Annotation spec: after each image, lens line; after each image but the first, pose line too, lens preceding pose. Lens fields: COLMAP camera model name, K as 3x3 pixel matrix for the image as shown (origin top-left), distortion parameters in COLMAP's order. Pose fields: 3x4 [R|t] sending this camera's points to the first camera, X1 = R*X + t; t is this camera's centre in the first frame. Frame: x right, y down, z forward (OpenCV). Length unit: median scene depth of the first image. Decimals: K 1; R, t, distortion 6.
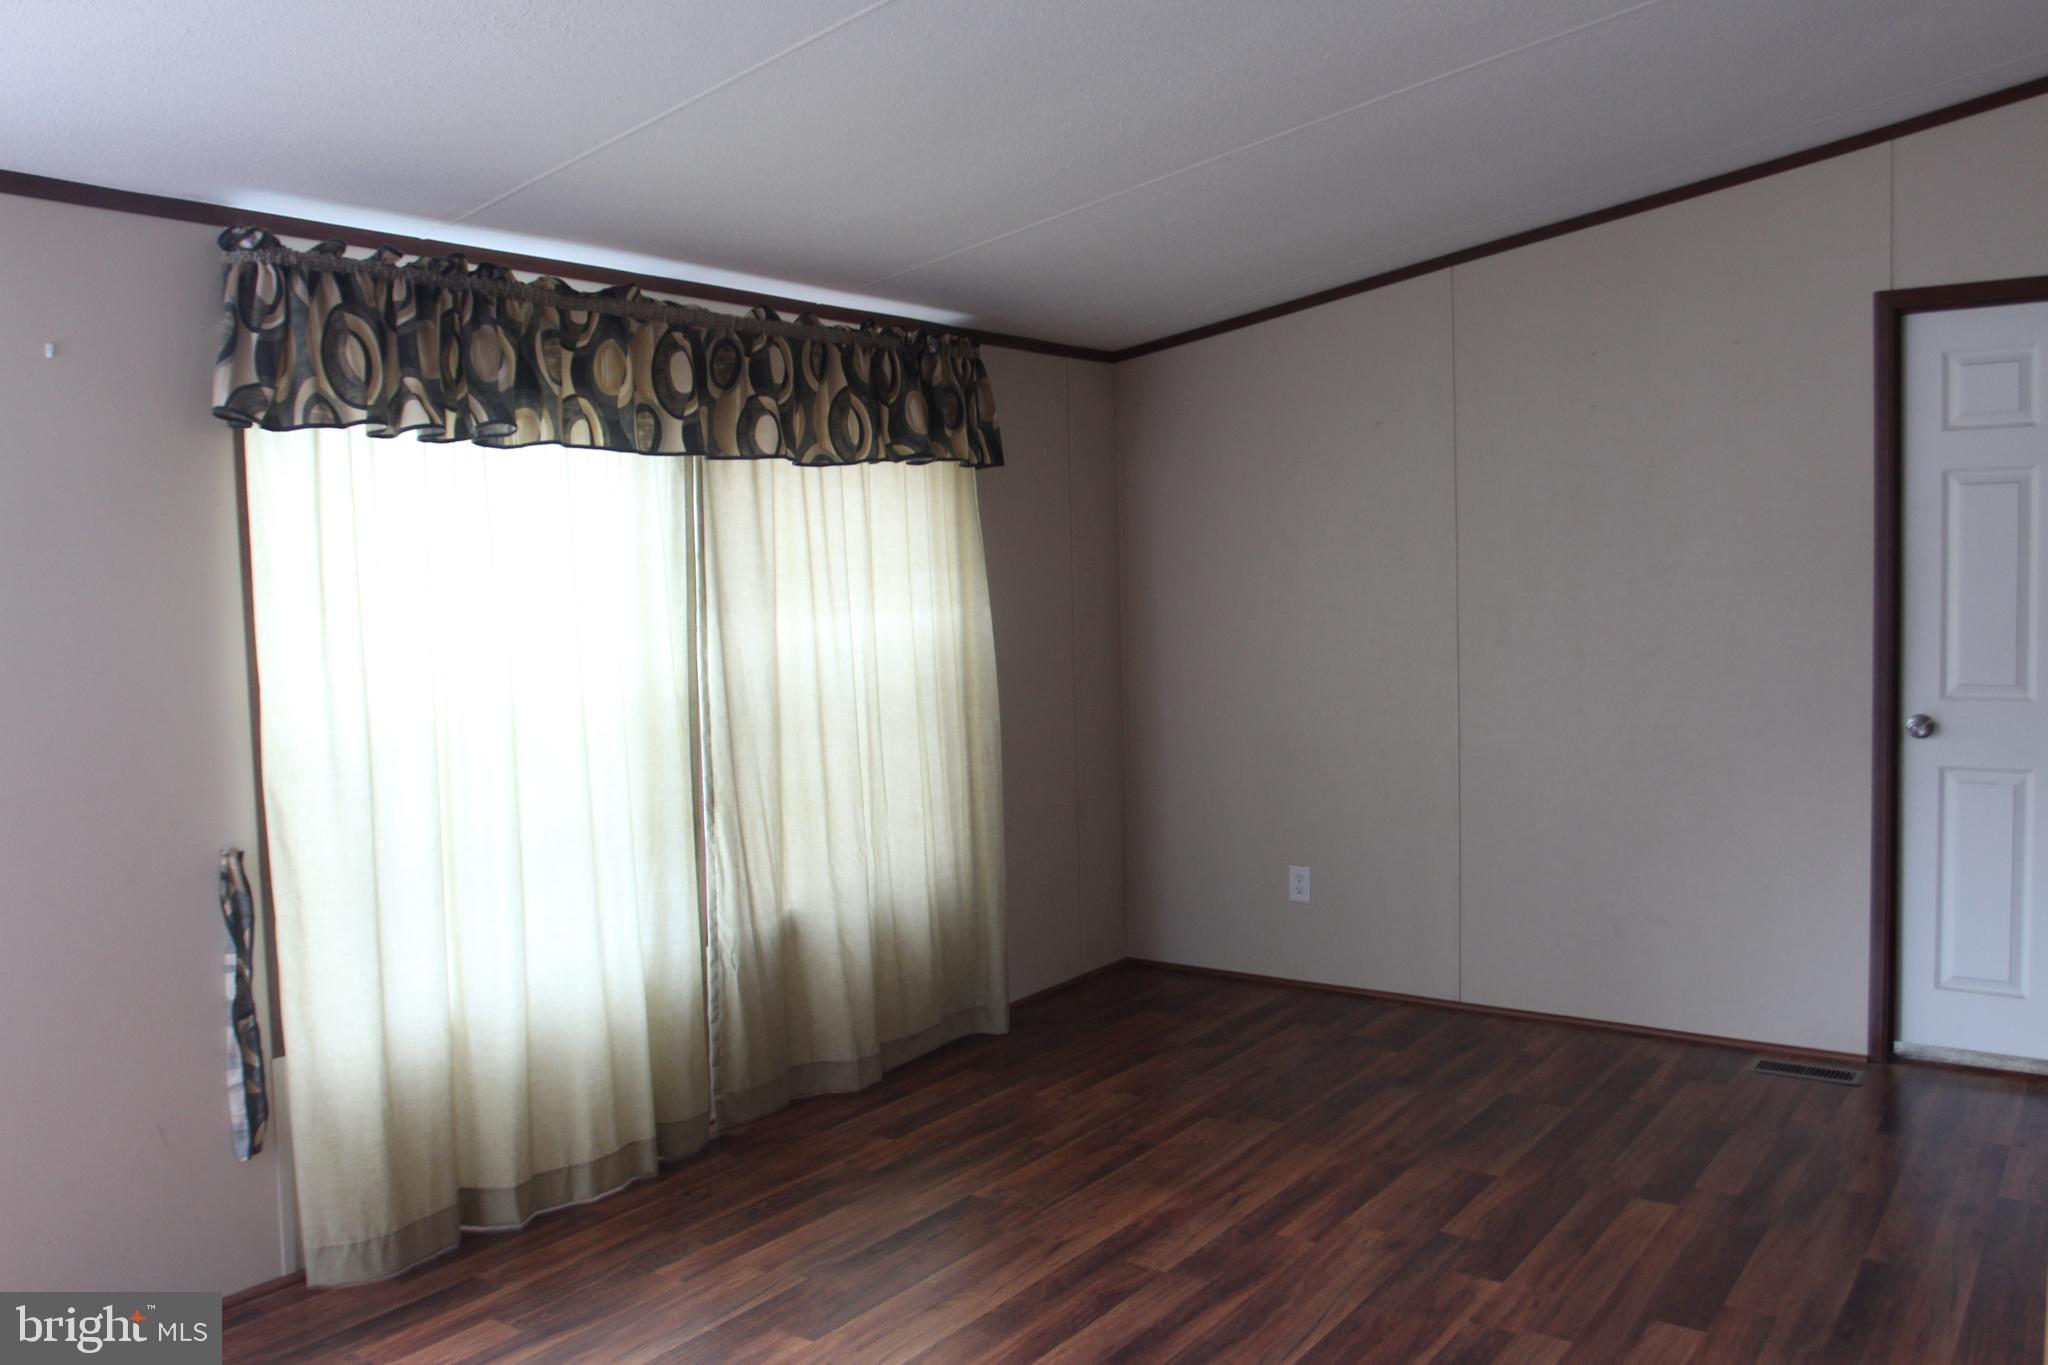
lens RADIAL K [[1648.7, 0, 1029.0], [0, 1648.7, 685.1], [0, 0, 1]] dist [-0.067705, 0.018013]
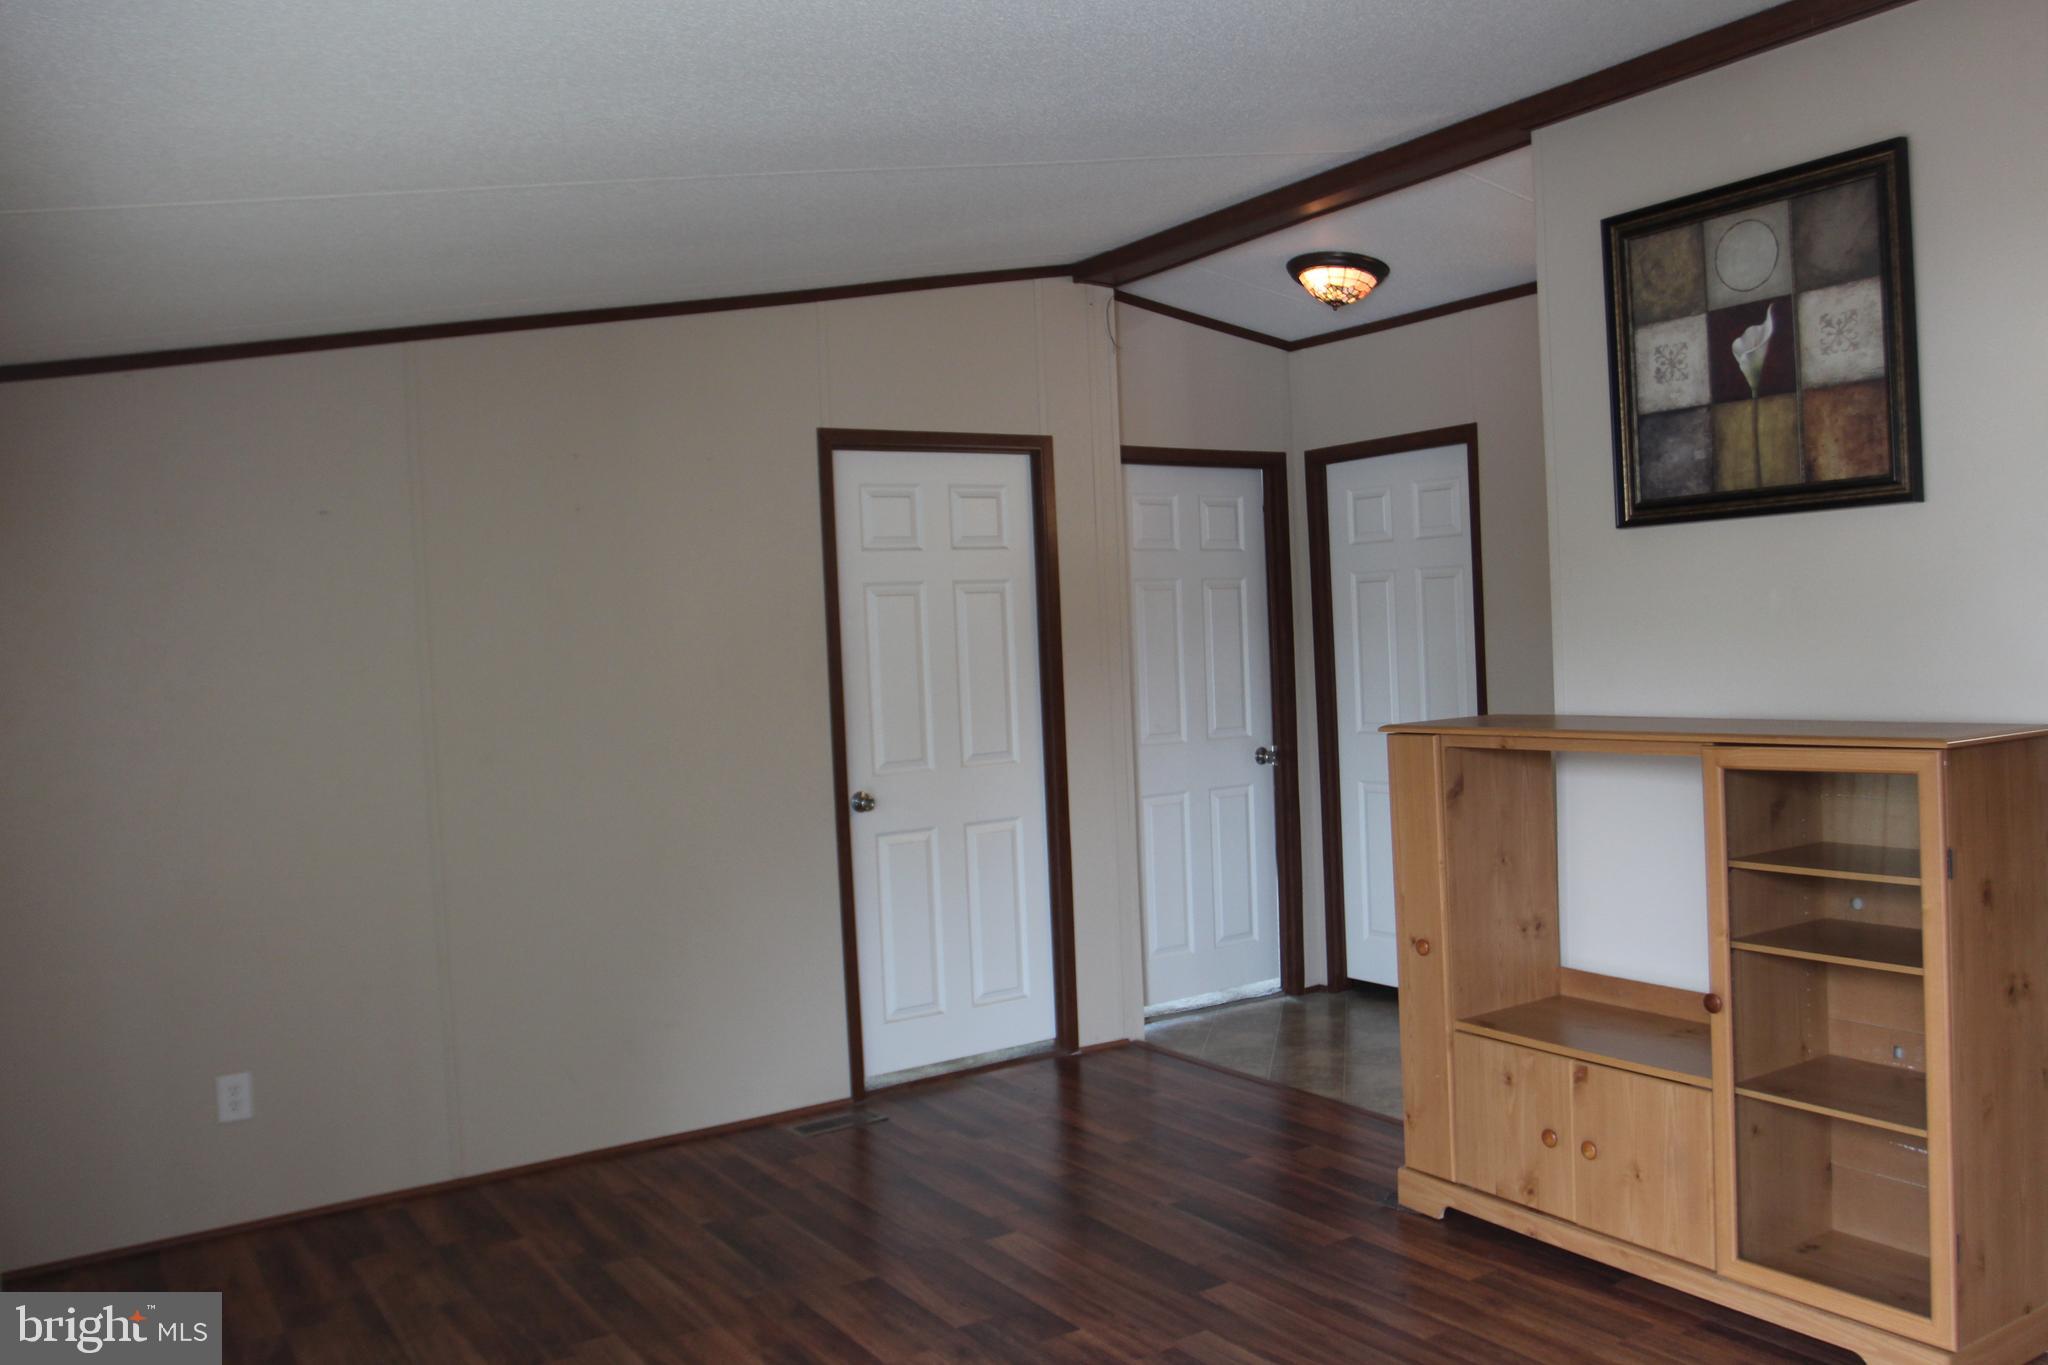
lens RADIAL K [[1660.2, 0, 1030.7], [0, 1660.2, 686.5], [0, 0, 1]] dist [-0.086511, 0.058967]
pose [[0.334338, -0.013829, 0.942352, -0.422180], [0.104312, 0.994292, -0.022417, -0.013901], [-0.936663, 0.105793, 0.333872, 0.378013]]
